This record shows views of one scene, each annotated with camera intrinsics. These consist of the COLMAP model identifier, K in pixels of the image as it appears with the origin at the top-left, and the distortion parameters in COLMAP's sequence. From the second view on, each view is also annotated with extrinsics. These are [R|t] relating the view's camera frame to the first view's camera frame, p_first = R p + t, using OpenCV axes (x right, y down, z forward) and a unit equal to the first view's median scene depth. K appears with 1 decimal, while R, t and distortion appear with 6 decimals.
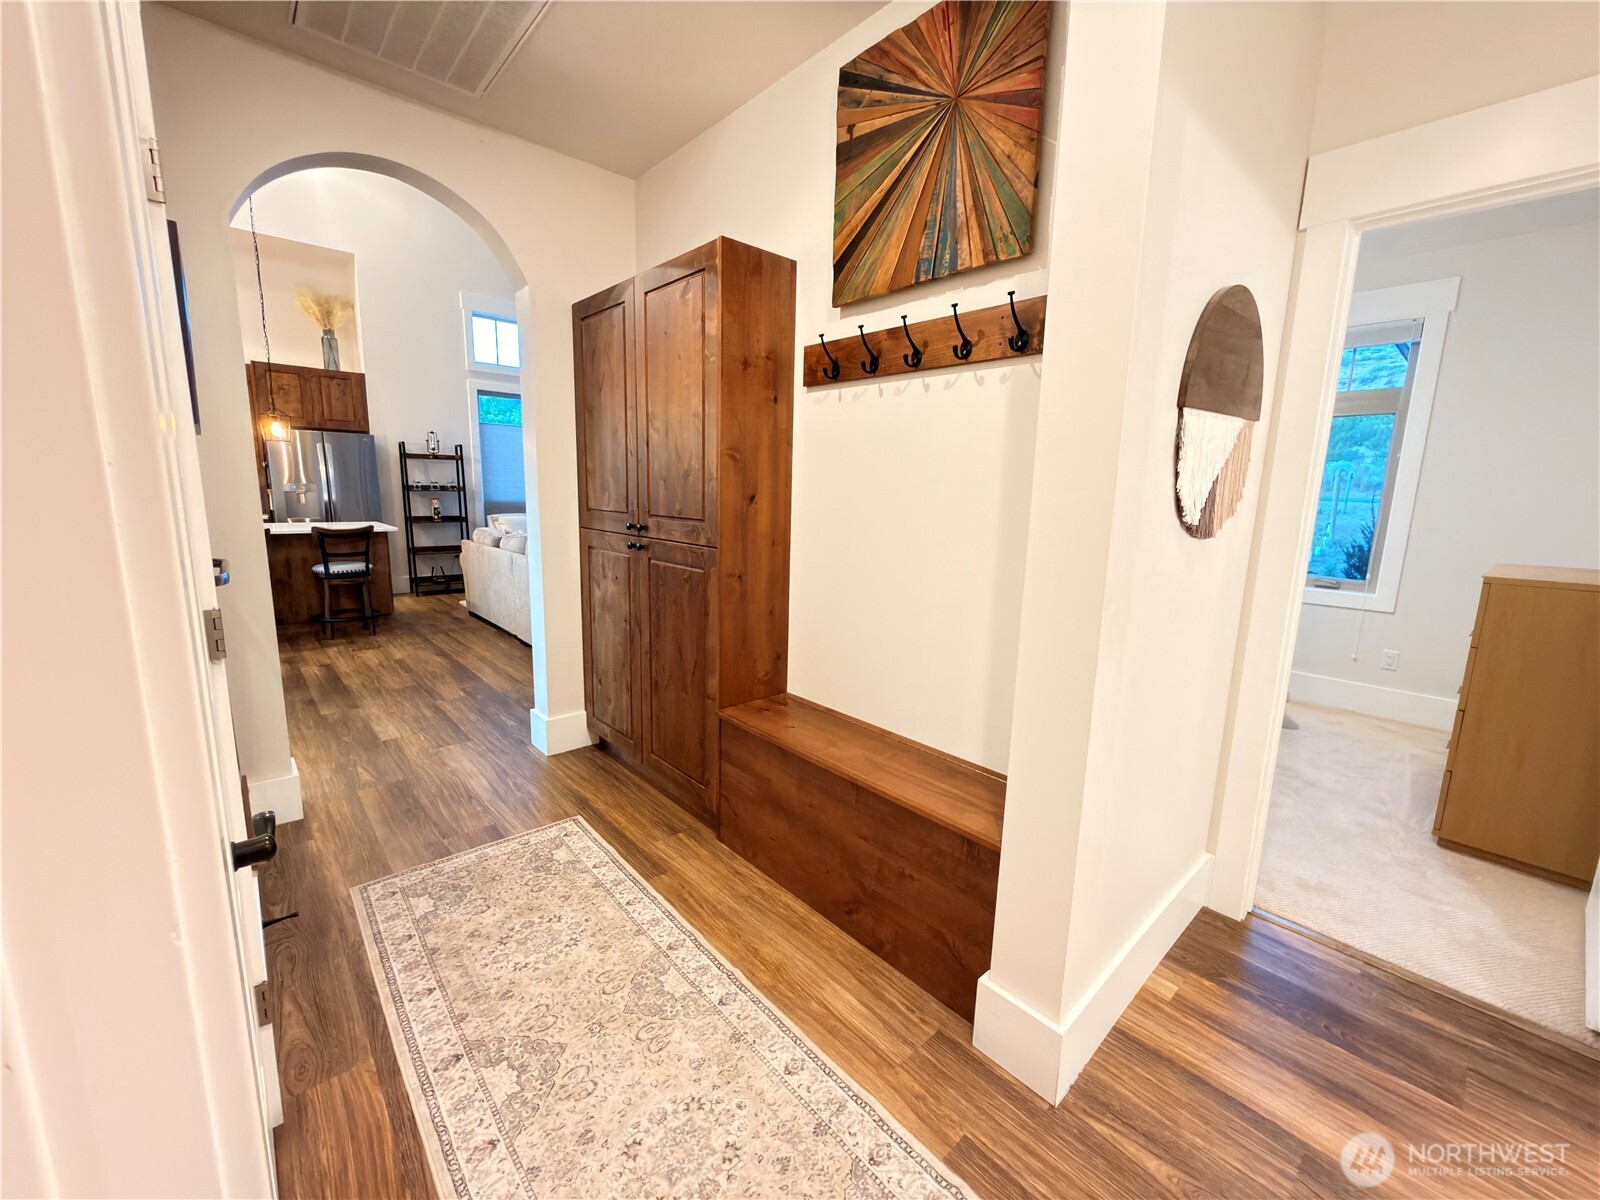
lens RADIAL K [[639.1, 0, 794.4], [0, 639.1, 594.4], [0, 0, 1]] dist [0.000642, -0.000089]
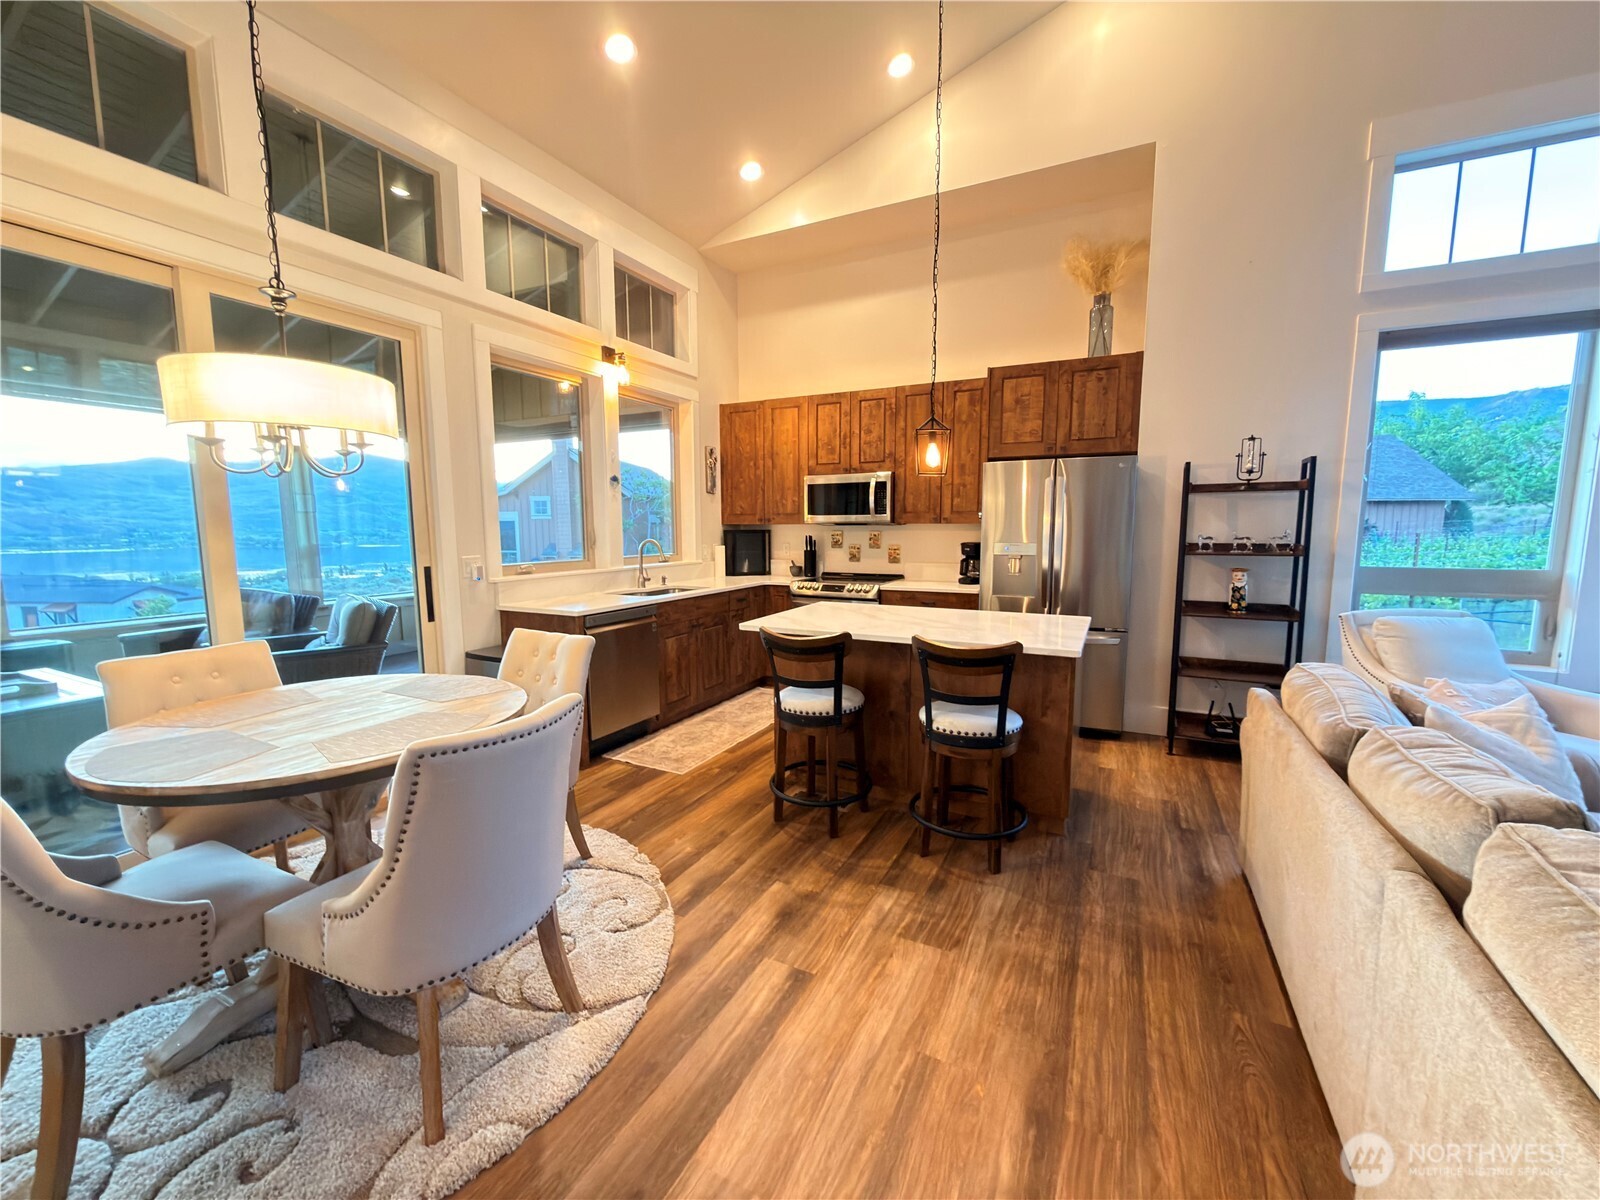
lens RADIAL K [[639.1, 0, 797.7], [0, 639.1, 599.6], [0, 0, 1]] dist [0.000642, -0.000089]
pose [[0.365130, 0.087736, -0.926813, -0.236372], [-0.144651, 0.988805, 0.036617, -0.101951], [0.919650, 0.120695, 0.373733, 0.532880]]
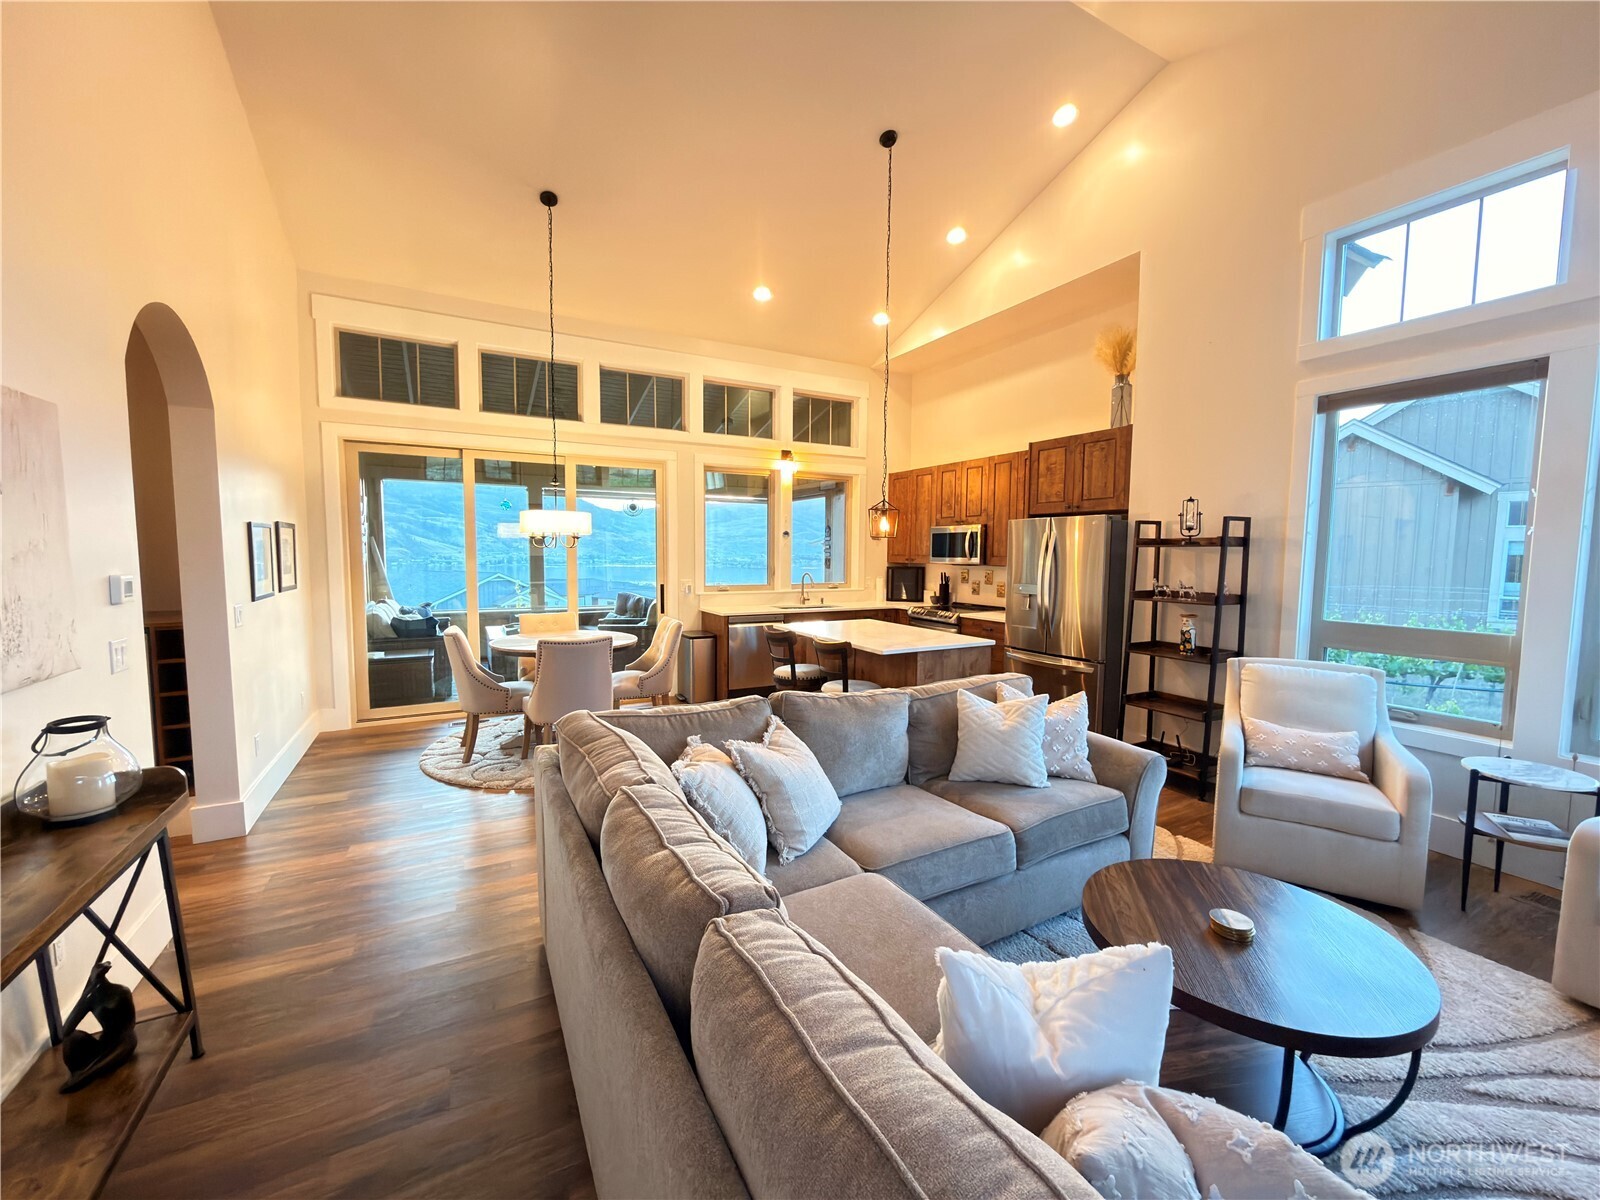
lens RADIAL K [[639.1, 0, 794.9], [0, 639.1, 597.3], [0, 0, 1]] dist [0.000642, -0.000089]
pose [[-0.234567, 0.049354, -0.970846, 0.070690], [-0.172124, 0.980821, 0.091448, -0.169987], [0.956740, 0.188557, -0.221573, 0.854481]]
